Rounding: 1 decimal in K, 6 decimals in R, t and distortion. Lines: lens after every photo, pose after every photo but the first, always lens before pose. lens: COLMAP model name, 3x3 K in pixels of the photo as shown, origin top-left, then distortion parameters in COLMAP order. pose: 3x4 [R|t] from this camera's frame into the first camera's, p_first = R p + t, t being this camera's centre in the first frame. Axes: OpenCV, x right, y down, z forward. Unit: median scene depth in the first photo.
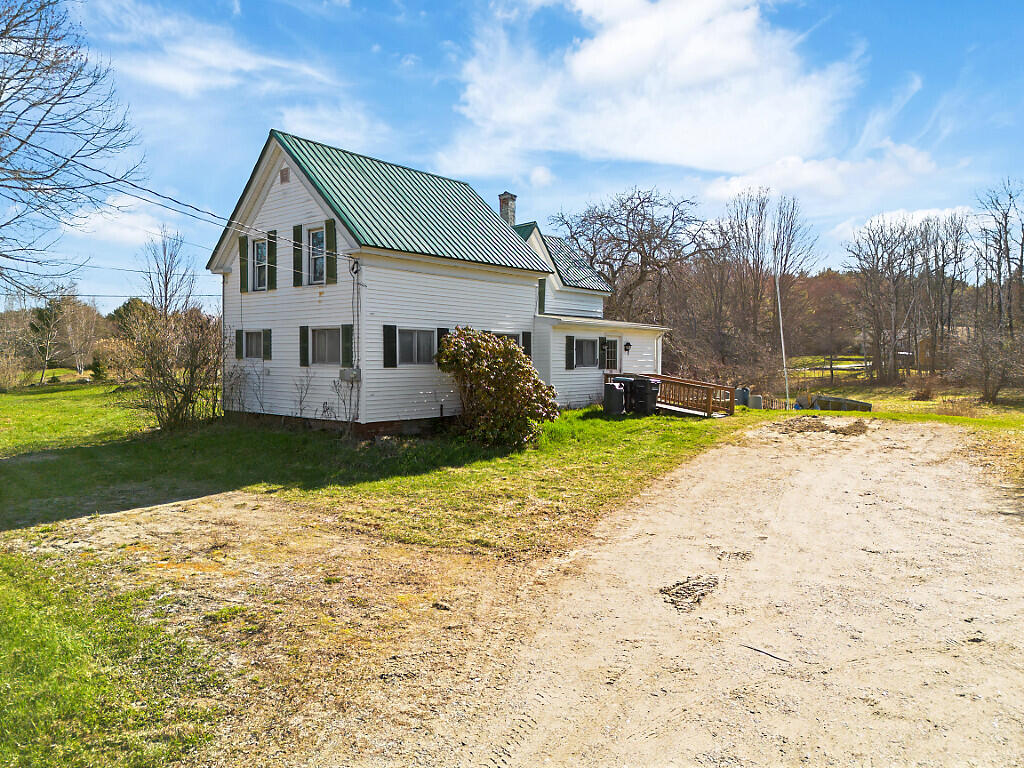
lens RADIAL K [[717.5, 0, 501.7], [0, 717.5, 389.3], [0, 0, 1]] dist [0.023475, -0.010075]
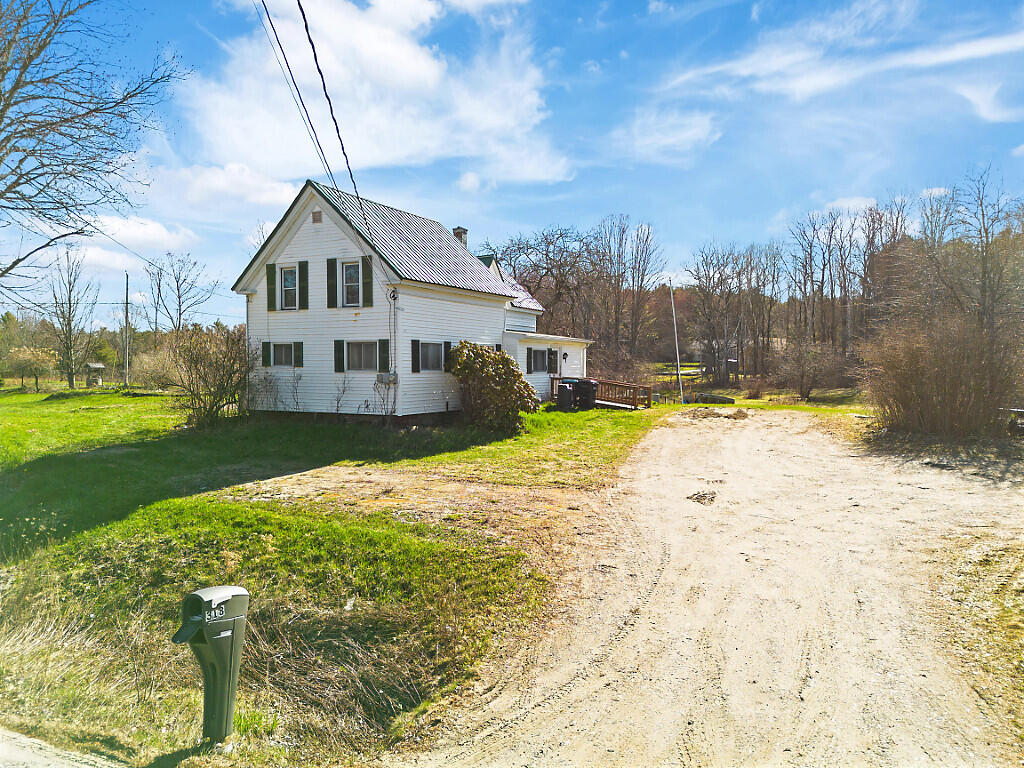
lens RADIAL K [[717.5, 0, 496.8], [0, 717.5, 404.7], [0, 0, 1]] dist [0.023475, -0.010075]
pose [[0.978574, -0.015375, 0.205321, -0.234154], [0.013234, 0.999843, 0.011796, 0.011739], [-0.205470, -0.008826, 0.978624, -0.240836]]
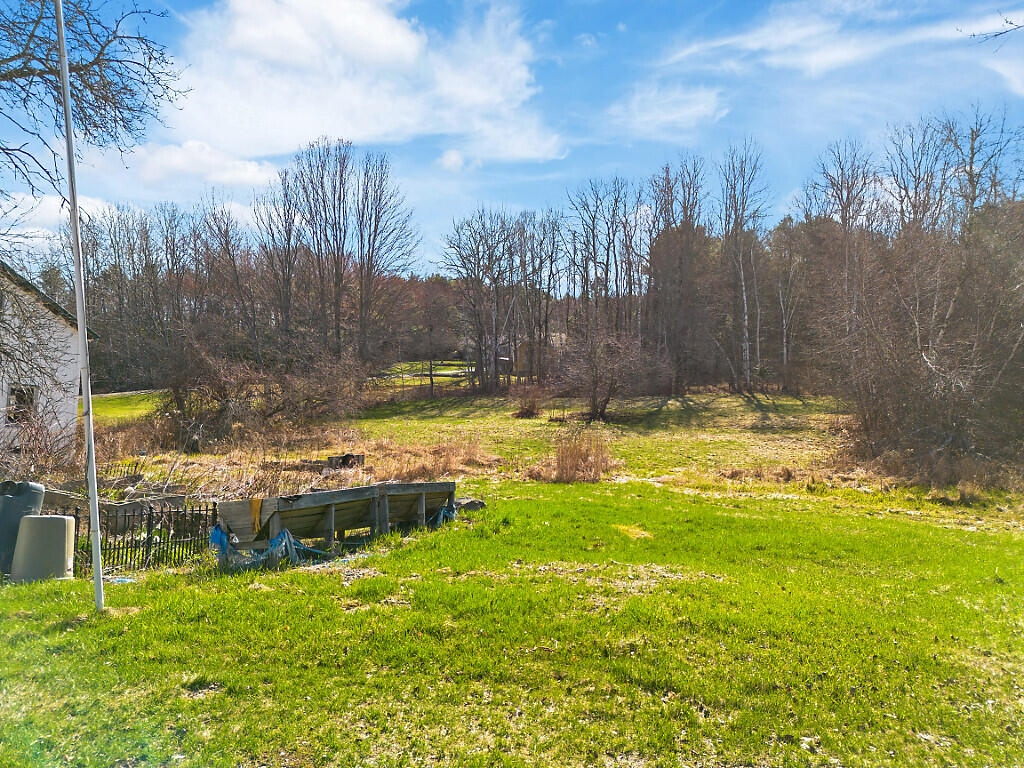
lens RADIAL K [[717.5, 0, 511.6], [0, 717.5, 378.8], [0, 0, 1]] dist [0.023475, -0.010075]
pose [[0.867140, -0.002008, 0.498061, 0.480995], [0.012478, 0.999766, -0.017695, -0.035725], [-0.497908, 0.021559, 0.866962, 0.892786]]
